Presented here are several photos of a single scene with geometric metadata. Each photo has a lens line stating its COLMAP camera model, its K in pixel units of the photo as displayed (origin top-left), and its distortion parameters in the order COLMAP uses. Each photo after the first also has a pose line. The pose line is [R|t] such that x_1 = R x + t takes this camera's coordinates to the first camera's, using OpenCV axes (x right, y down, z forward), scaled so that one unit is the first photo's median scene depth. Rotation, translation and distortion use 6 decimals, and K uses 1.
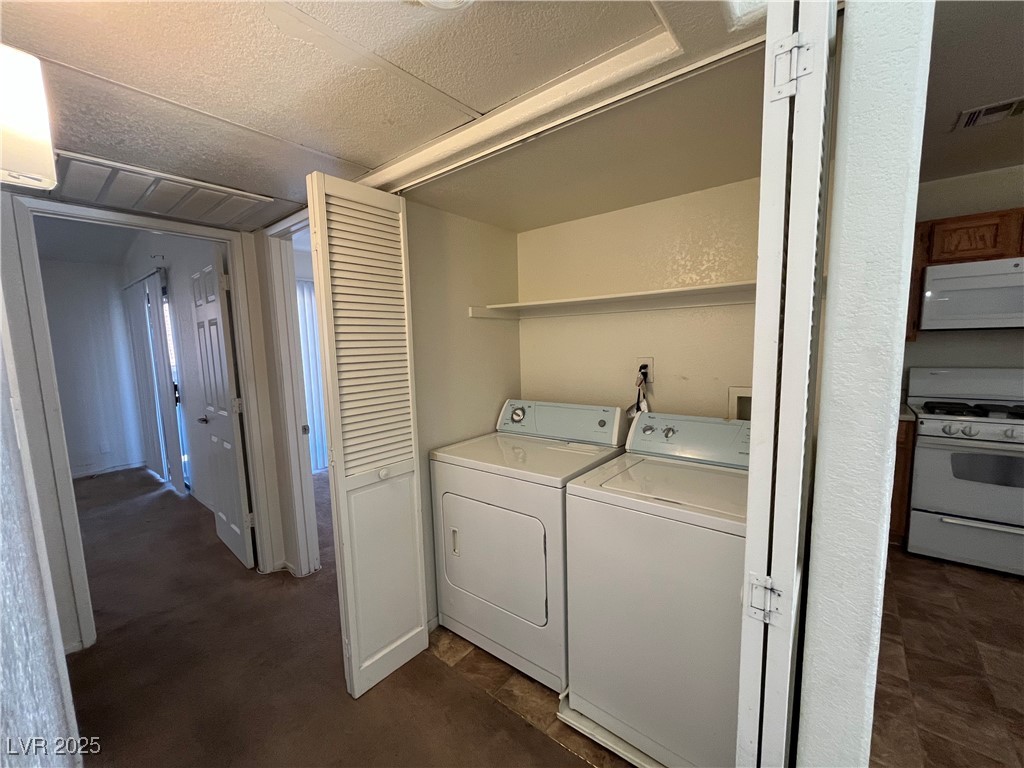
lens RADIAL K [[412.1, 0, 514.4], [0, 412.1, 389.7], [0, 0, 1]] dist [0.000799, -0.000037]
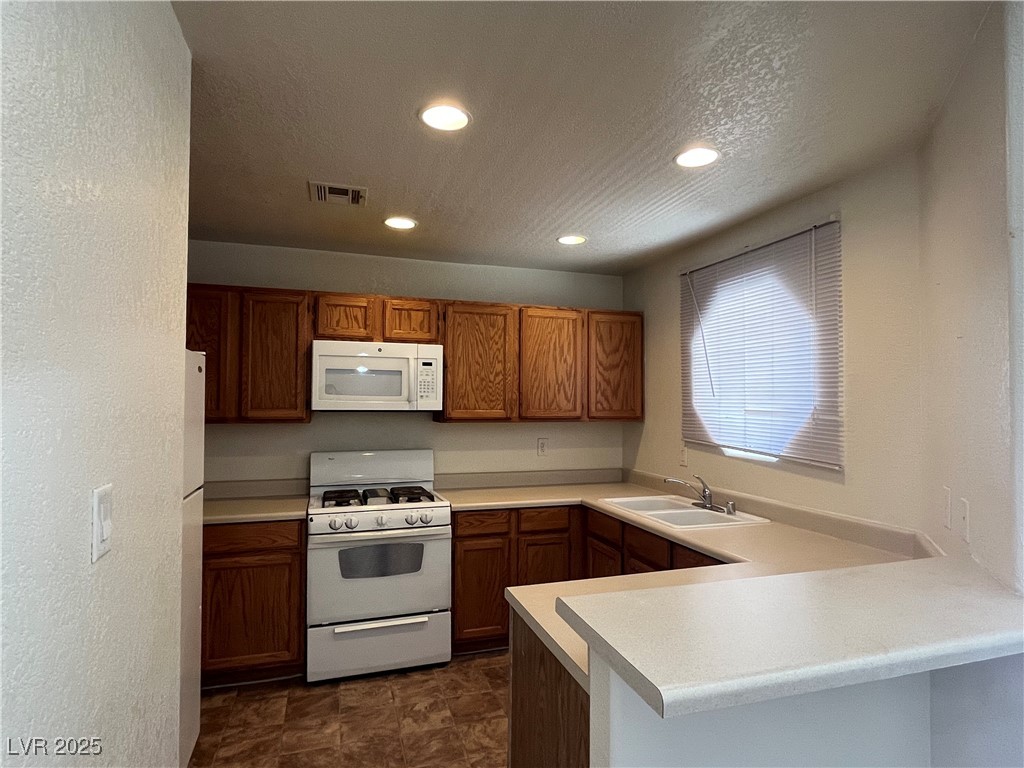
lens RADIAL K [[570.2, 0, 508.8], [0, 570.2, 389.7], [0, 0, 1]] dist [0.008010, 0.001152]
pose [[0.555381, 0.048796, 0.830163, 0.226103], [0.076062, 0.991112, -0.109142, -0.026379], [-0.828110, 0.123759, 0.546733, -0.014218]]
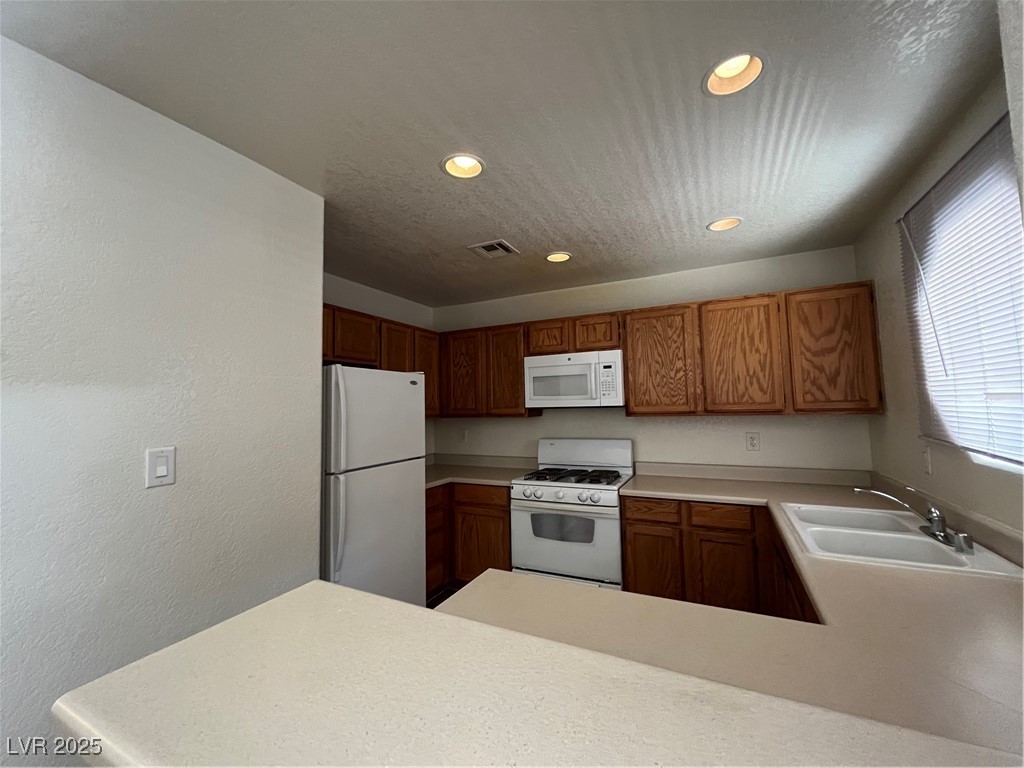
lens RADIAL K [[412.1, 0, 508.3], [0, 412.1, 378.9], [0, 0, 1]] dist [0.000799, -0.000037]
pose [[0.978556, 0.019128, 0.205089, 0.738894], [0.019693, 0.982430, -0.185589, -0.006386], [-0.205036, 0.185648, 0.960987, -0.174338]]
